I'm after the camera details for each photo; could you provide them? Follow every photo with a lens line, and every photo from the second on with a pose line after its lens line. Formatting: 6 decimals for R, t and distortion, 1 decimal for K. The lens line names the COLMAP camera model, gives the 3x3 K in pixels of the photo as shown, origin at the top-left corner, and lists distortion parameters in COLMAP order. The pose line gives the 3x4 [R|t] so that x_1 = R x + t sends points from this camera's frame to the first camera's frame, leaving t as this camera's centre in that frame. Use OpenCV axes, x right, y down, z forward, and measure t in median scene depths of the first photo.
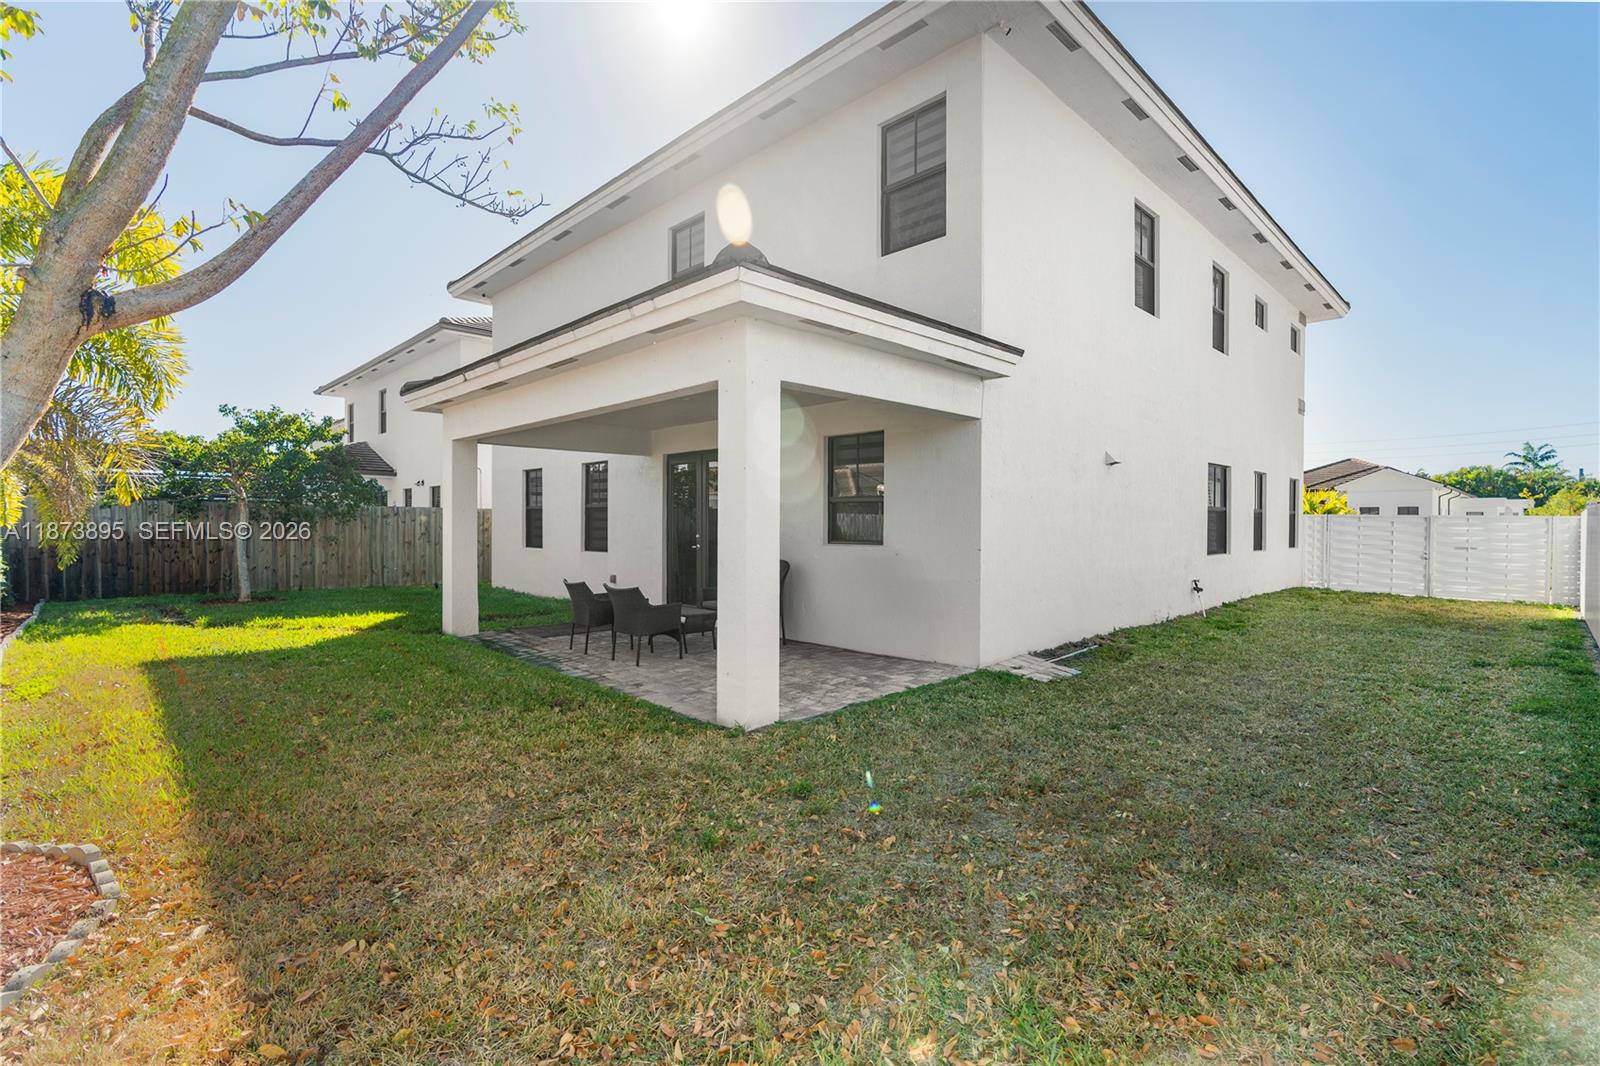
lens RADIAL K [[726.8, 0, 799.5], [0, 726.8, 526.4], [0, 0, 1]] dist [0.001657, 0.000976]
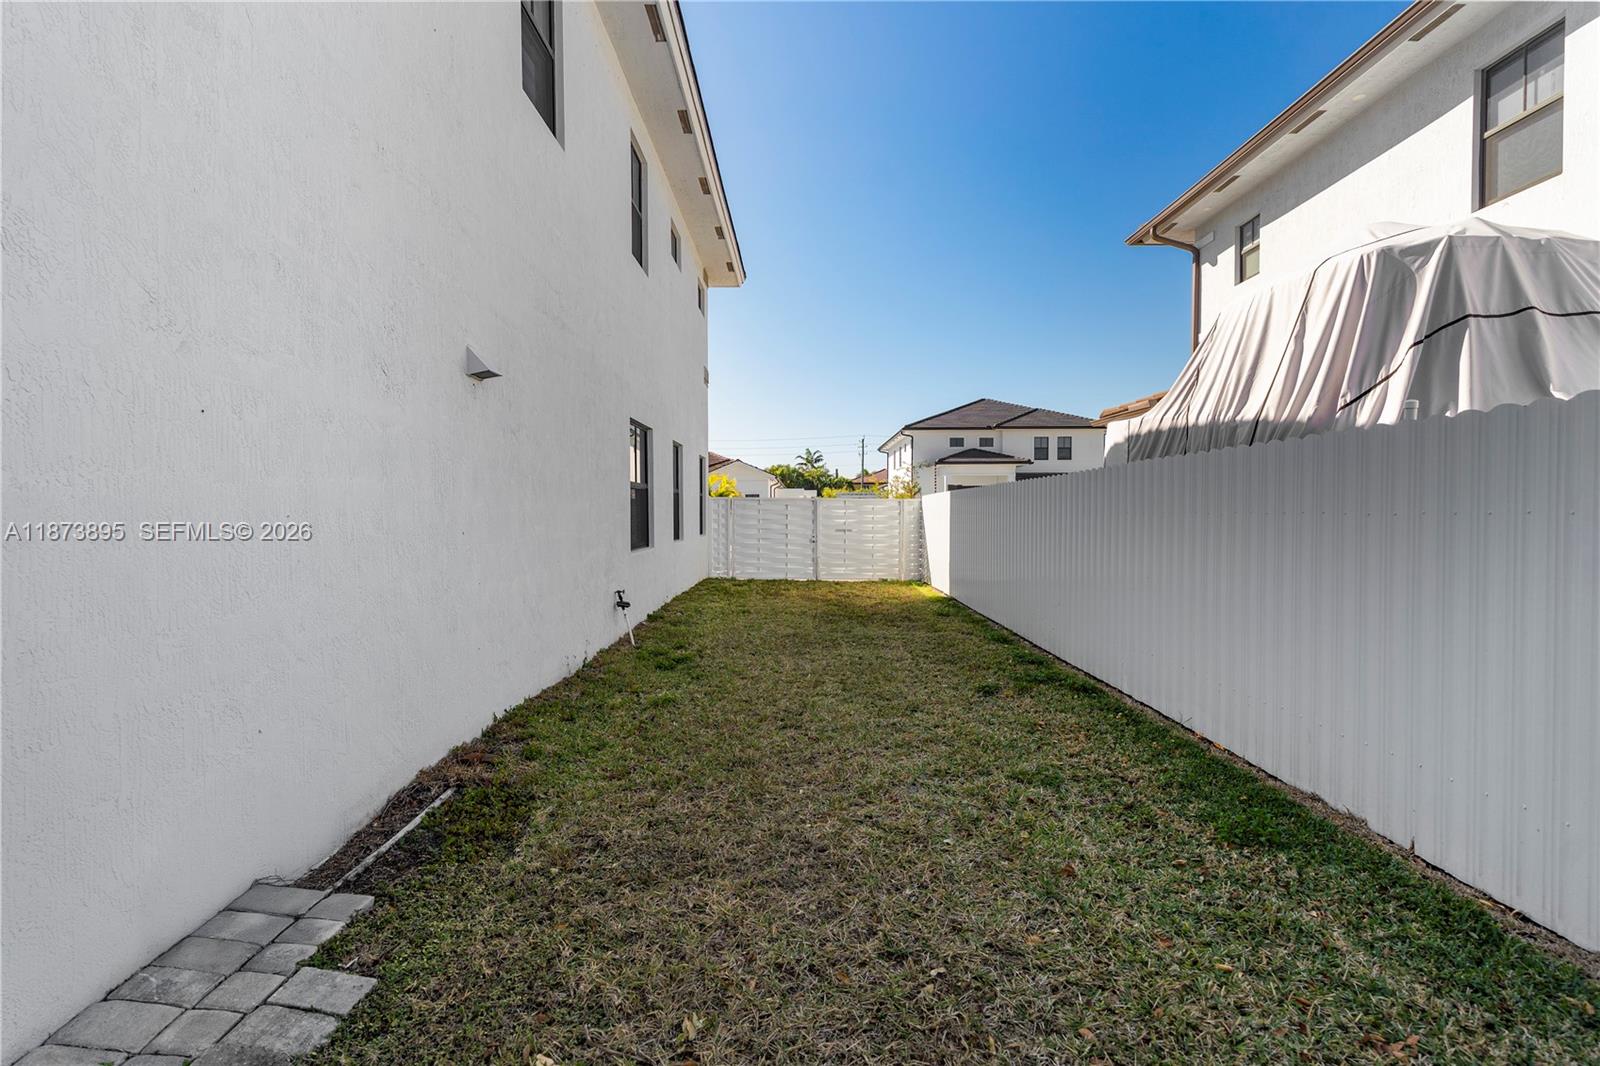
lens RADIAL K [[726.8, 0, 800.6], [0, 726.8, 525.0], [0, 0, 1]] dist [0.001657, 0.000976]
pose [[0.702002, -0.020224, 0.711888, 0.149254], [0.009550, 0.999774, 0.018985, 0.002529], [-0.712111, -0.006529, 0.702037, 0.327468]]
